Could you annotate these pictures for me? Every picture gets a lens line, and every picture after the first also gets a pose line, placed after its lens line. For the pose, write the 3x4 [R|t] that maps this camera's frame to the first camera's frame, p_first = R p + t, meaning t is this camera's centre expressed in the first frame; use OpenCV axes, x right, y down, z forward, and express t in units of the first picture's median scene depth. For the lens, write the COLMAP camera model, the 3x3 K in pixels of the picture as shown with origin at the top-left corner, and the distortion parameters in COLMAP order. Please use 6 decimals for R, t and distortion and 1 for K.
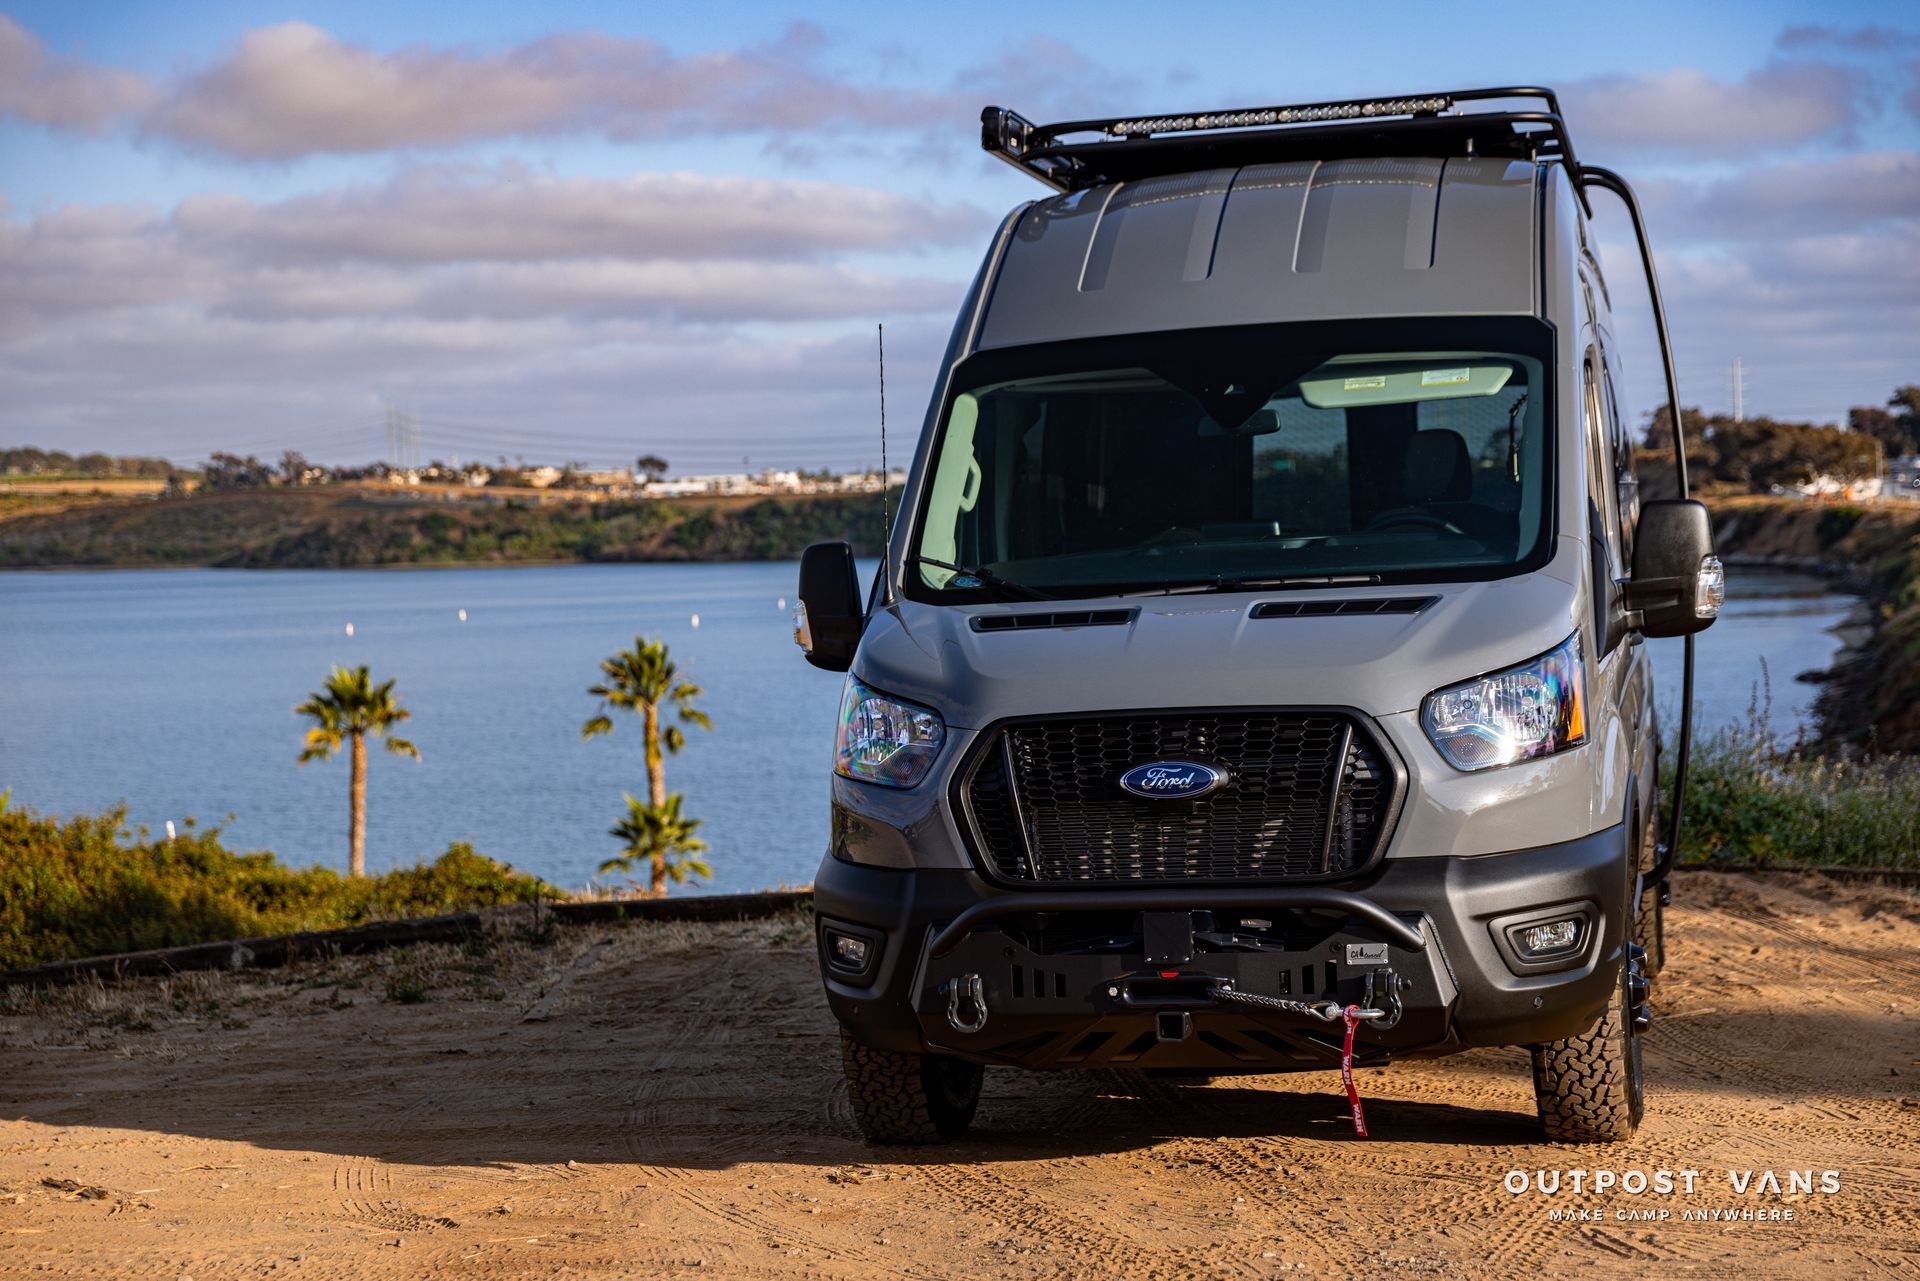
lens RADIAL K [[3247.4, 0, 960.0], [0, 3247.4, 640.5], [0, 0, 1]] dist [0.003853, 0.038922]
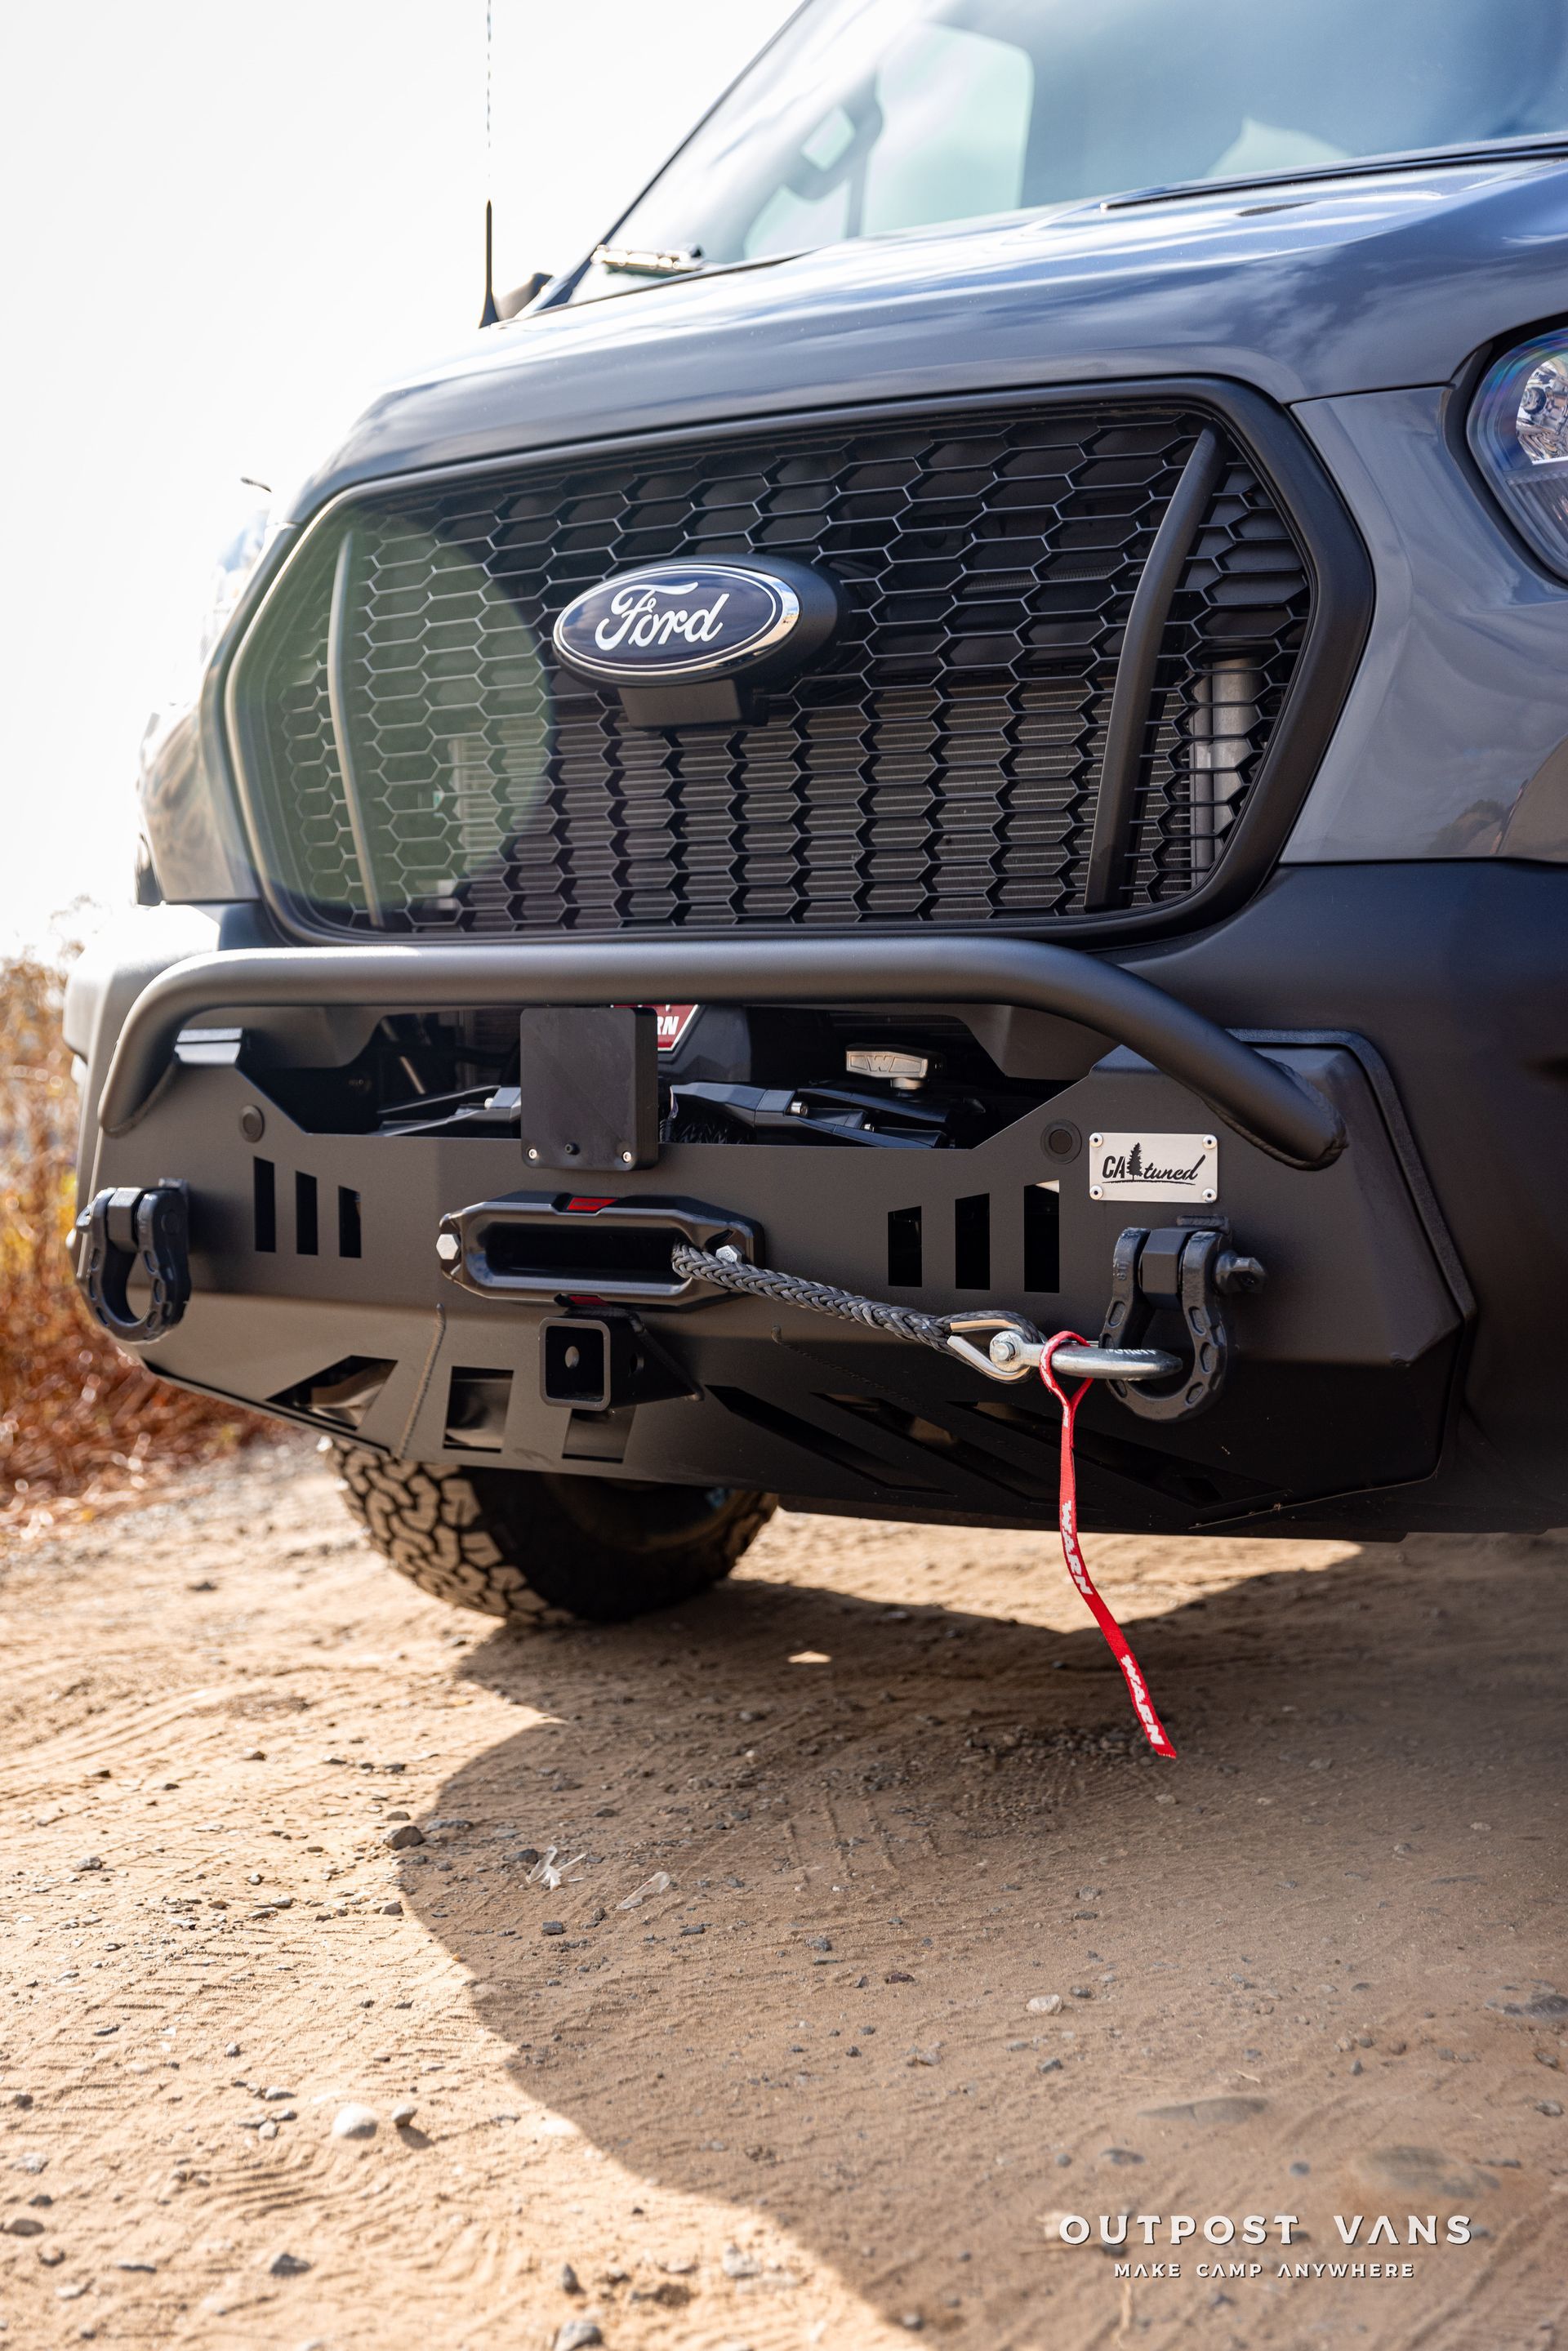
lens RADIAL K [[3307.3, 0, 784.0], [0, 3307.3, 1175.5], [0, 0, 1]] dist [0.009868, 0.011841]
pose [[0.933169, 0.053133, -0.355489, 0.182395], [-0.032748, 0.997468, 0.063122, 0.071548], [0.357942, -0.047262, 0.932547, 0.636860]]
